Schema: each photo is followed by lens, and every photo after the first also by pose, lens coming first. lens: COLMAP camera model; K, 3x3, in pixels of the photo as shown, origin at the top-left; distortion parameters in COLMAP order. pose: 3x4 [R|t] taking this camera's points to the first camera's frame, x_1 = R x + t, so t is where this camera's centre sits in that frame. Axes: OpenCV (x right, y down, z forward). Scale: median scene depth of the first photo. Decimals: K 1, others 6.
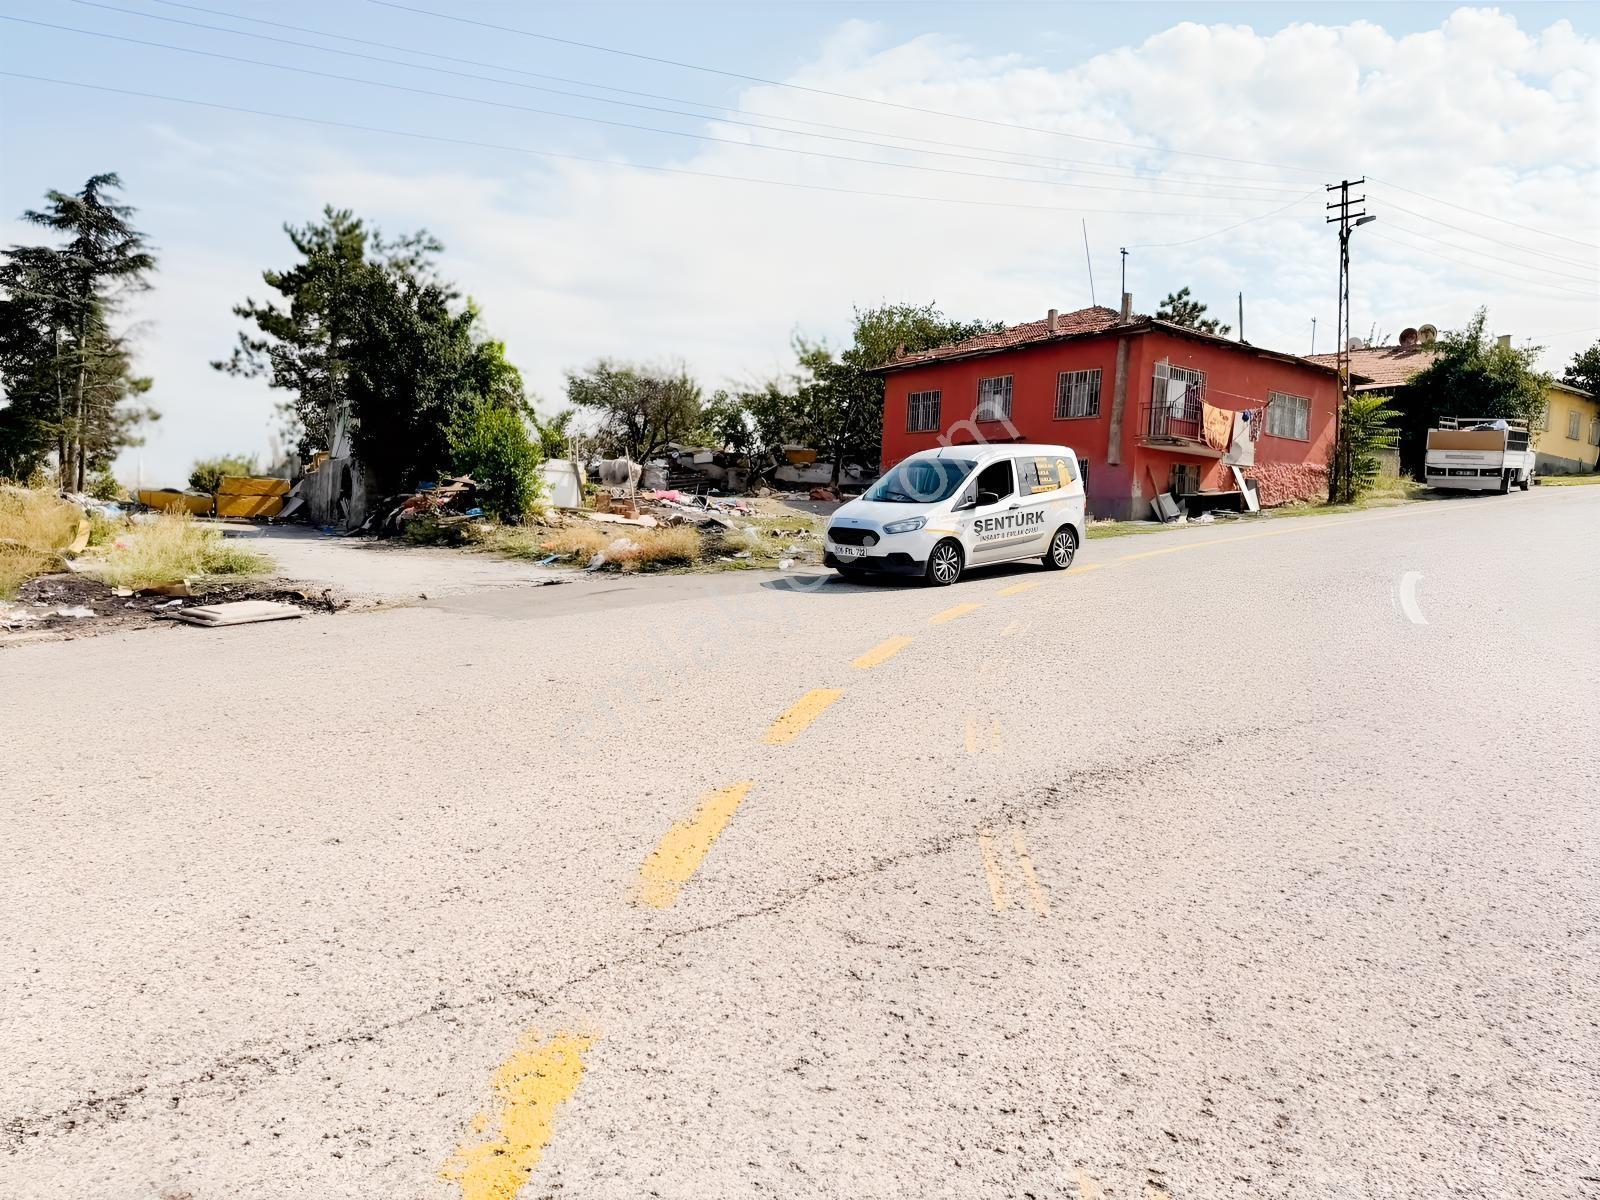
lens RADIAL K [[1116.8, 0, 805.1], [0, 1116.8, 600.0], [0, 0, 1]] dist [0.039553, -0.048527]
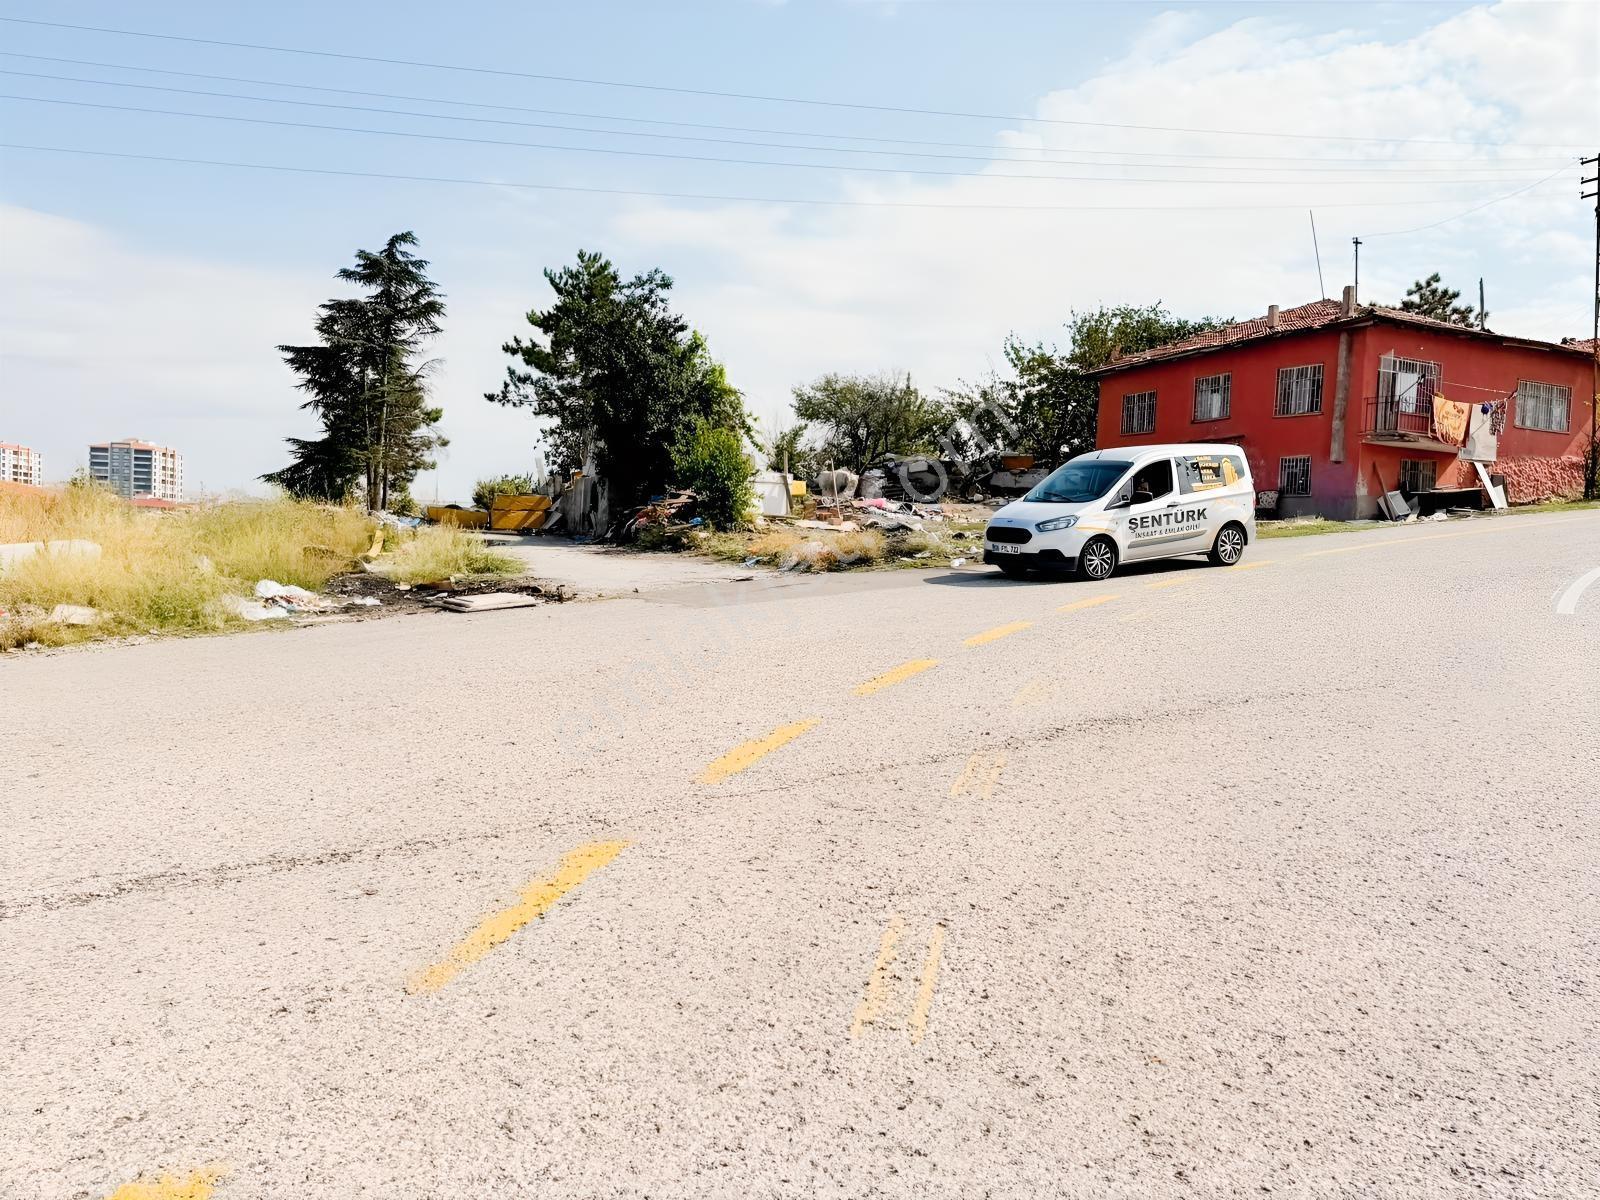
lens RADIAL K [[1116.8, 0, 813.7], [0, 1116.8, 601.8], [0, 0, 1]] dist [0.039553, -0.048527]
pose [[0.977981, 0.000894, -0.208693, 0.037771], [-0.002382, 0.999974, -0.006879, 0.007190], [0.208681, 0.007225, 0.977957, -0.044992]]
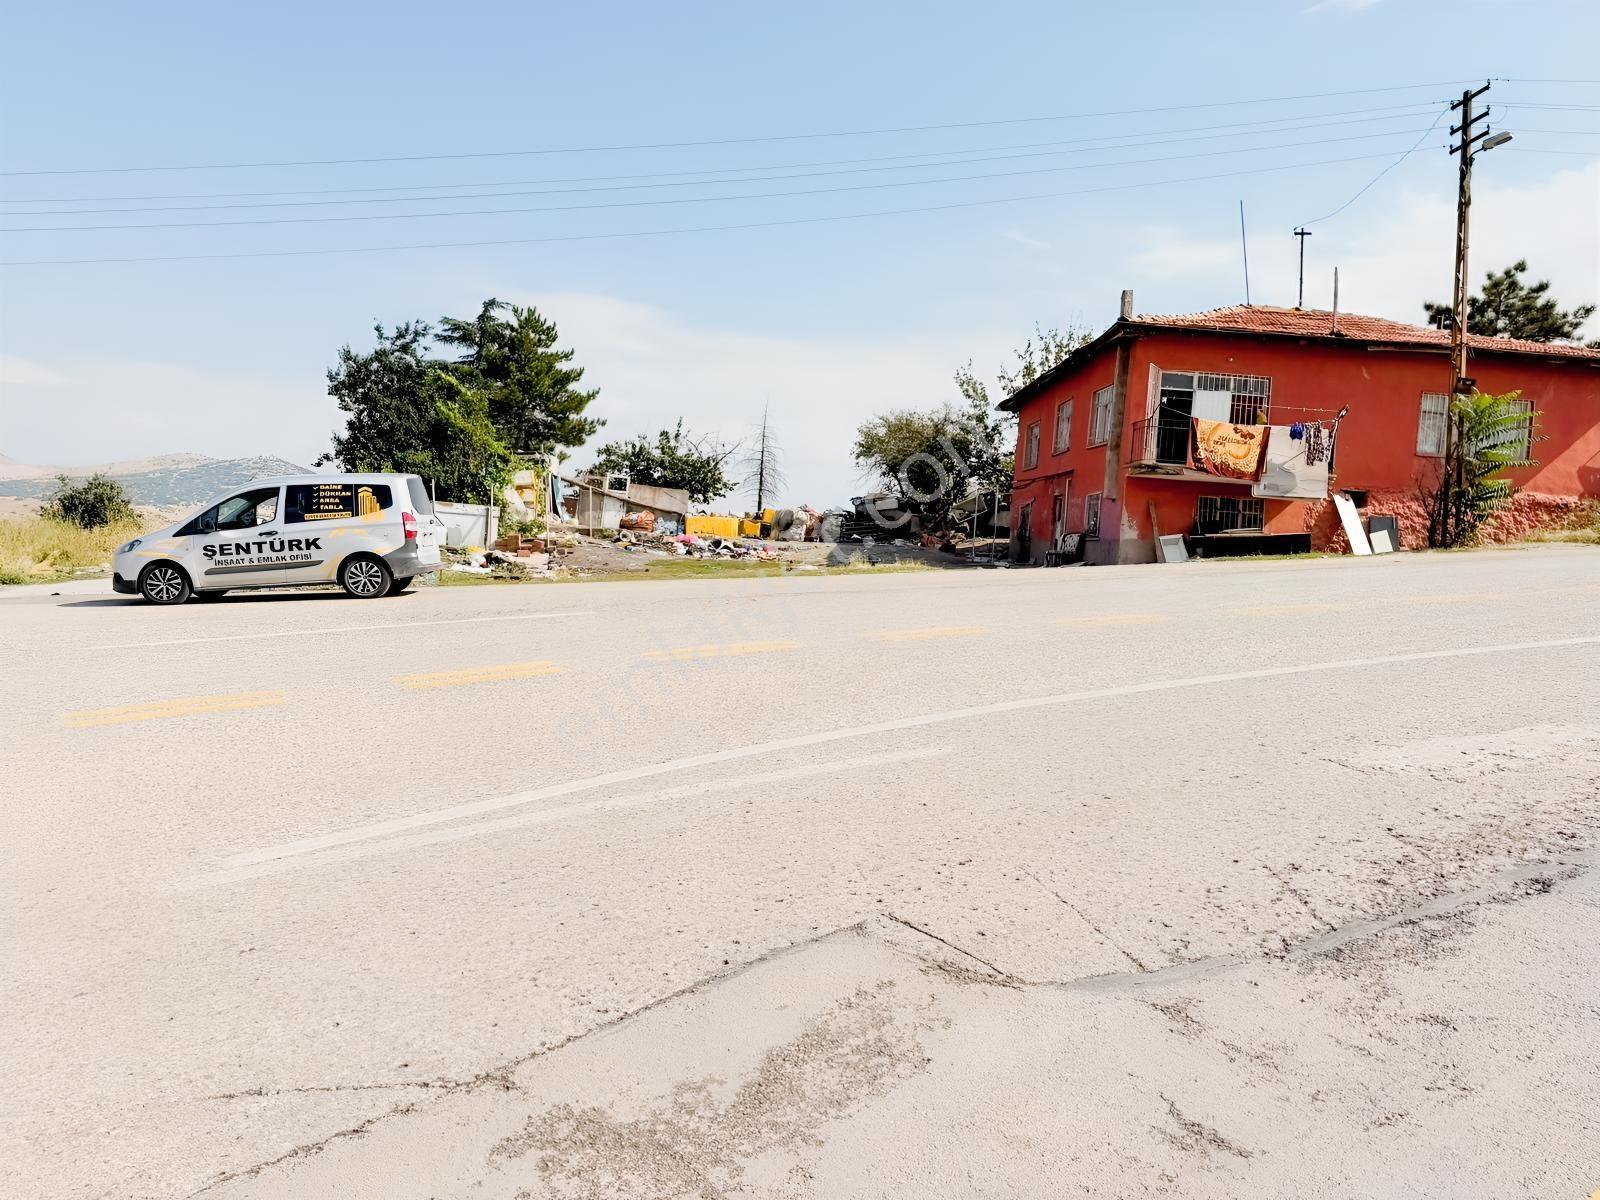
lens RADIAL K [[1116.8, 0, 793.7], [0, 1116.8, 595.3], [0, 0, 1]] dist [0.039553, -0.048527]
pose [[0.813173, 0.026425, -0.581422, 0.569470], [-0.058973, 0.997568, -0.037141, -0.007901], [0.579026, 0.064491, 0.812754, 0.211202]]
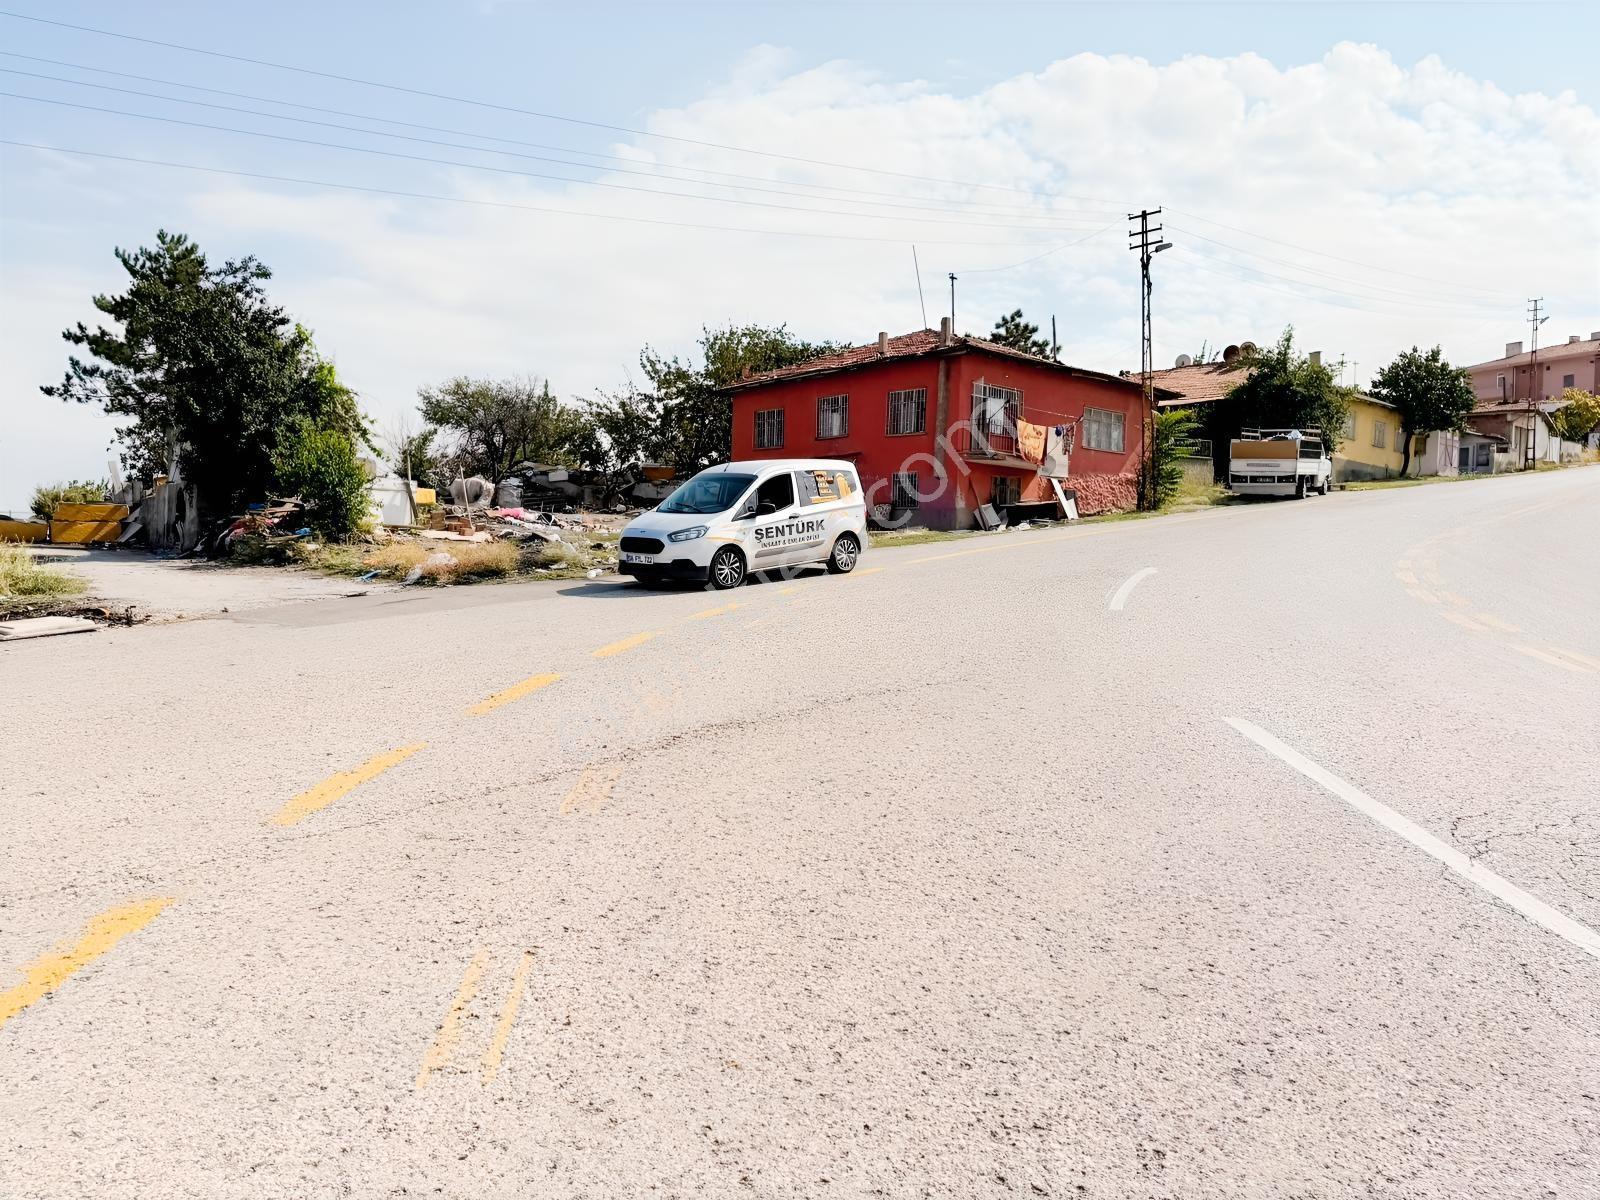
lens RADIAL K [[1115.4, 0, 791.7], [0, 1115.4, 601.2], [0, 0, 1]] dist [0.043561, -0.049899]
pose [[0.996360, -0.024175, 0.081750, 0.046246], [0.025347, 0.999590, -0.013333, 0.007138], [-0.081395, 0.015357, 0.996564, -0.041020]]
